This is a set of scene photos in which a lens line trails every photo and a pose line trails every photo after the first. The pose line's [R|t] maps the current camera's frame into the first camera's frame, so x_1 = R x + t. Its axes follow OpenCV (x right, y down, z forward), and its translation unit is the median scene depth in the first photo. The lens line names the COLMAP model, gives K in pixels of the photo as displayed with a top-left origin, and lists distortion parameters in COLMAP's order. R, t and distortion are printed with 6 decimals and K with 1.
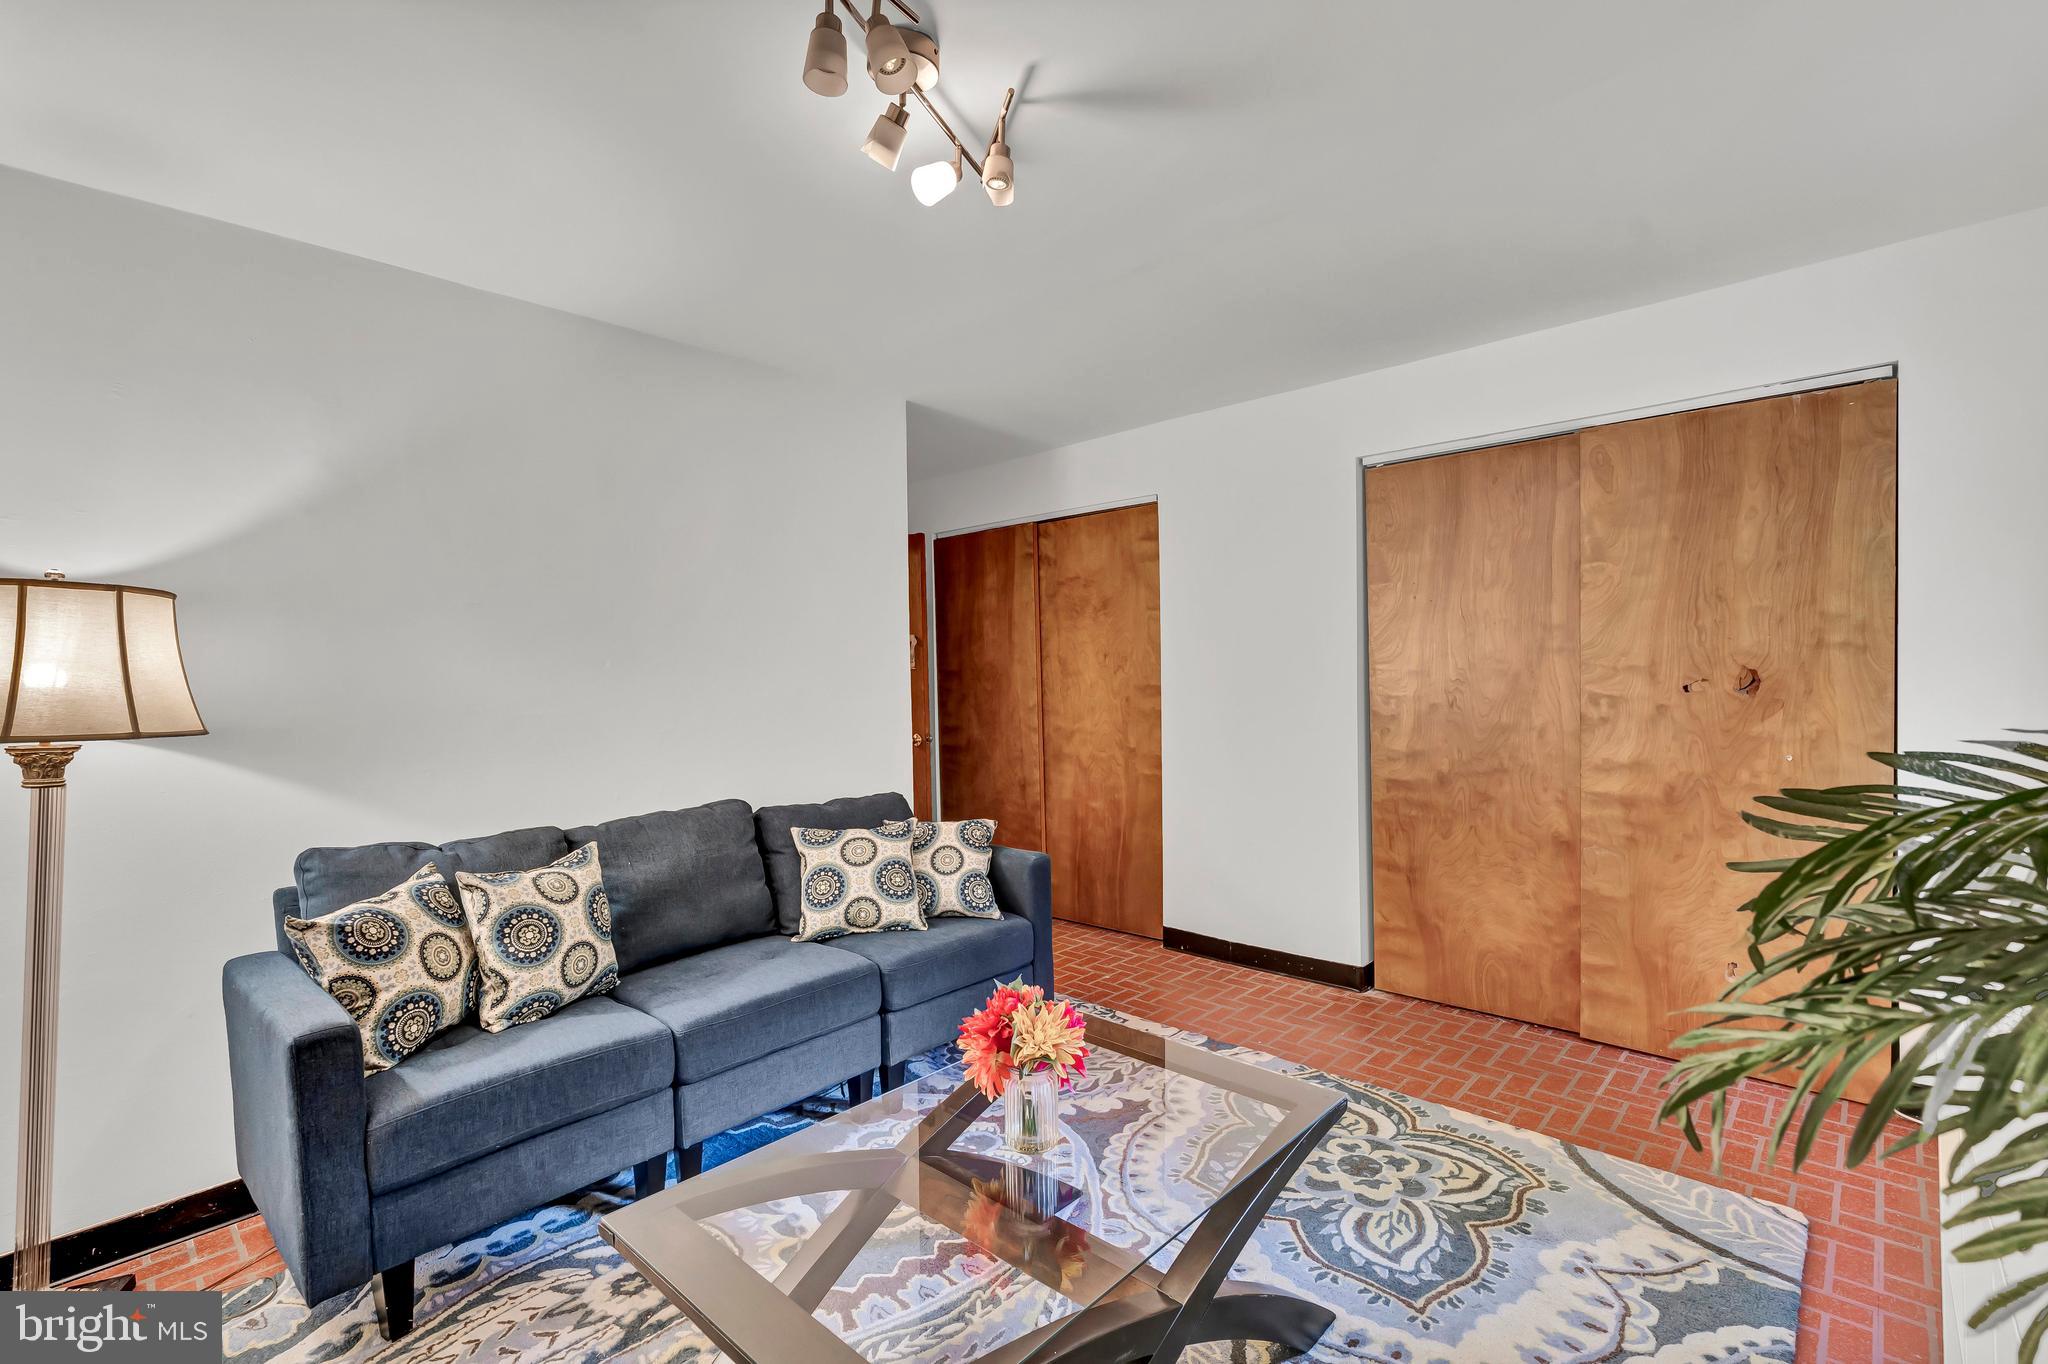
lens RADIAL K [[924.1, 0, 1024.4], [0, 924.1, 687.4], [0, 0, 1]] dist [-0.002470, 0.000130]
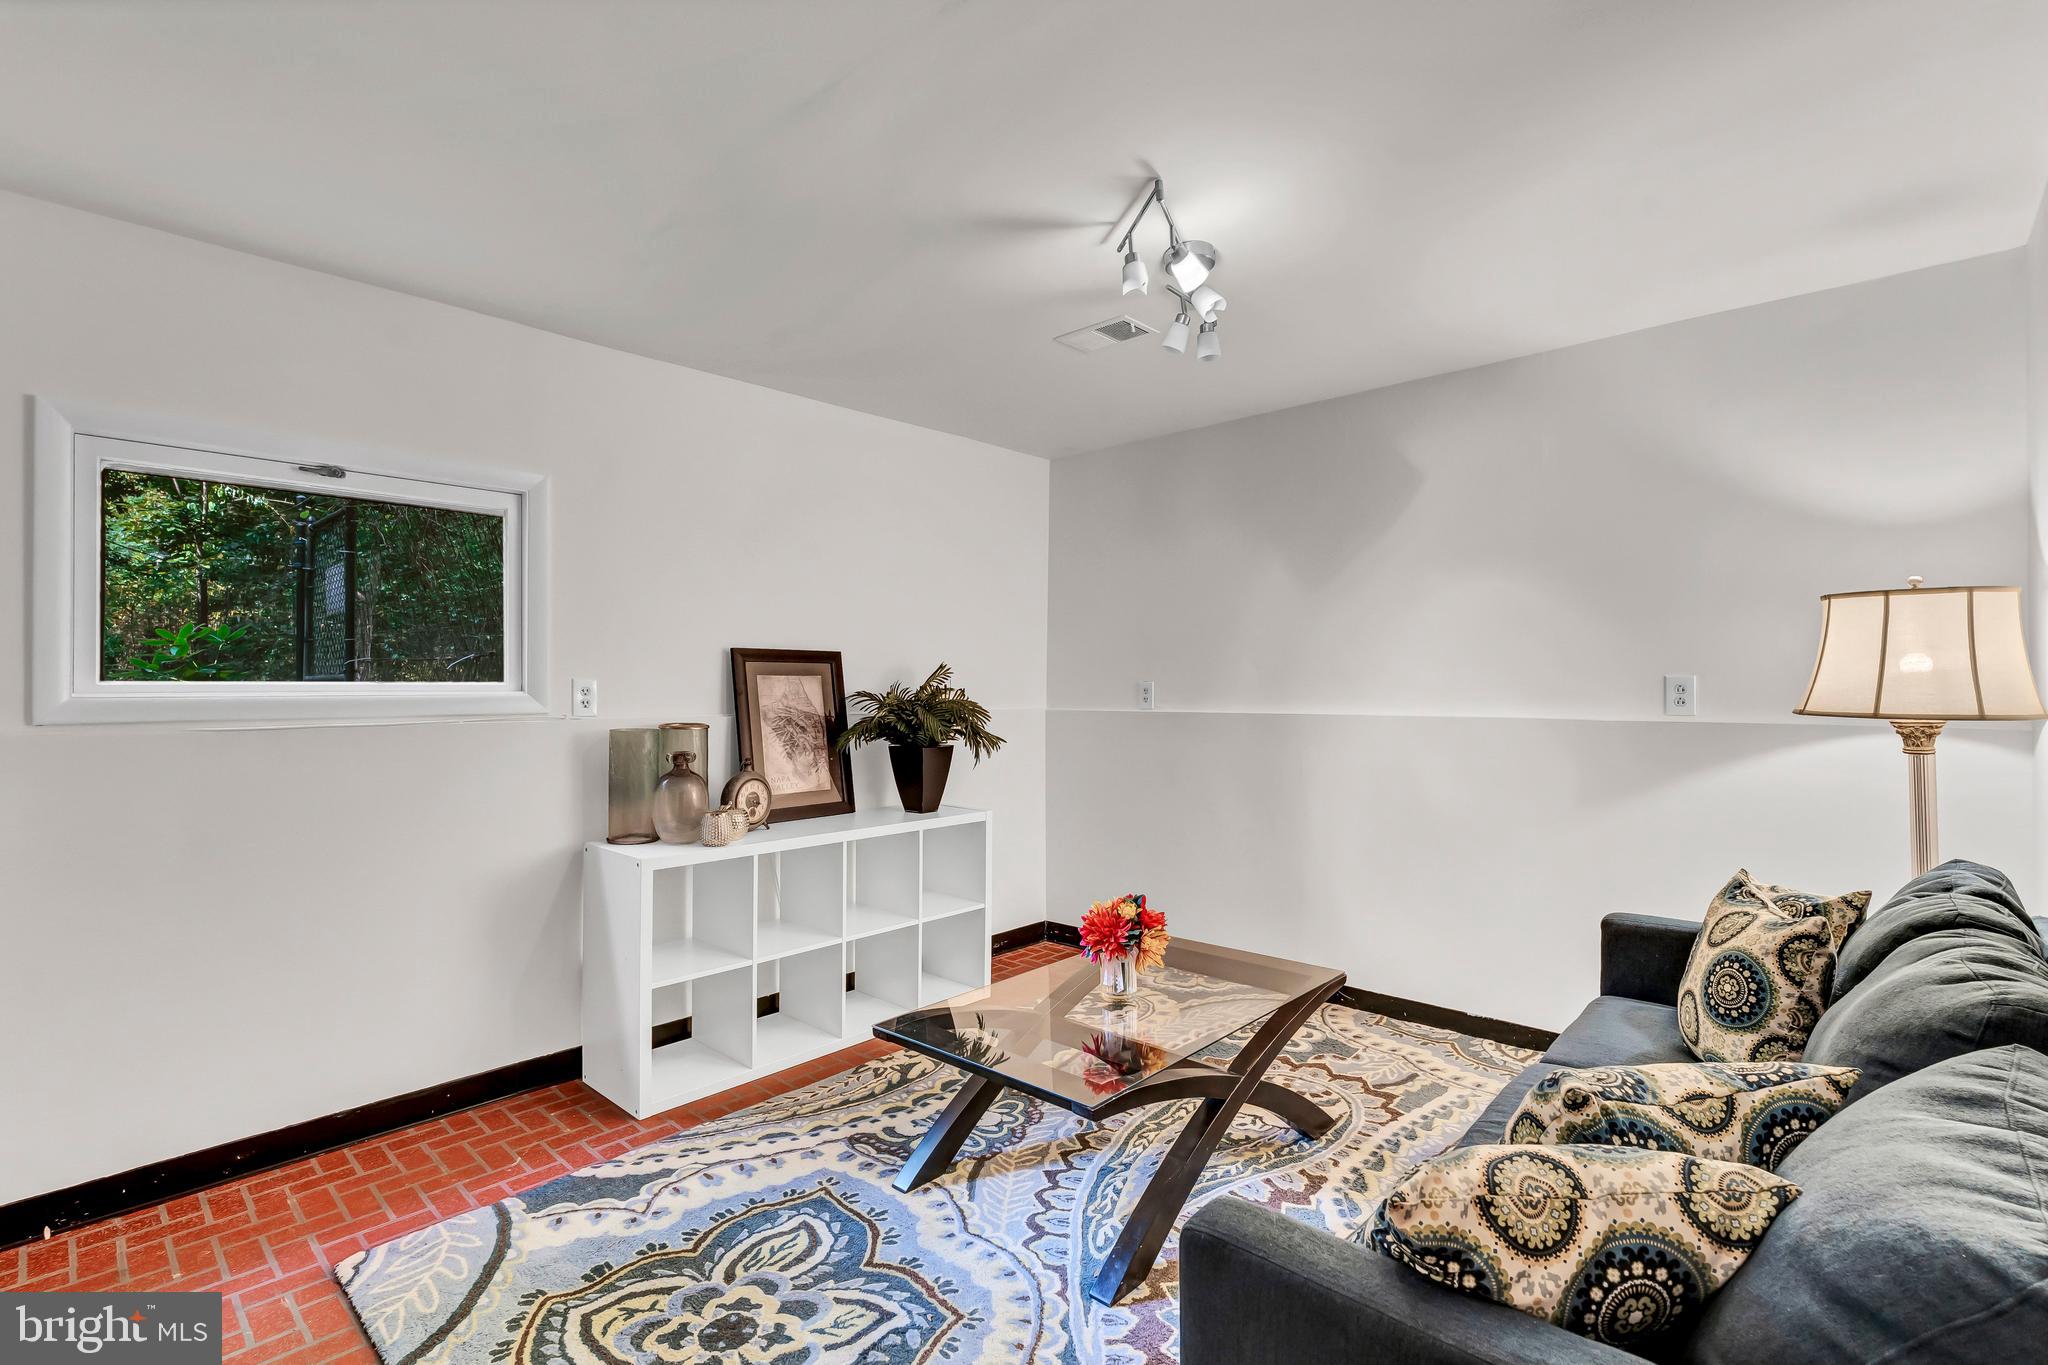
lens RADIAL K [[924.1, 0, 1024.4], [0, 924.1, 687.9], [0, 0, 1]] dist [-0.002470, 0.000130]
pose [[-0.999693, 0.024653, -0.002624, 0.121530], [0.024612, 0.999588, 0.014773, -0.023916], [0.002987, 0.014704, -0.999887, 1.996202]]
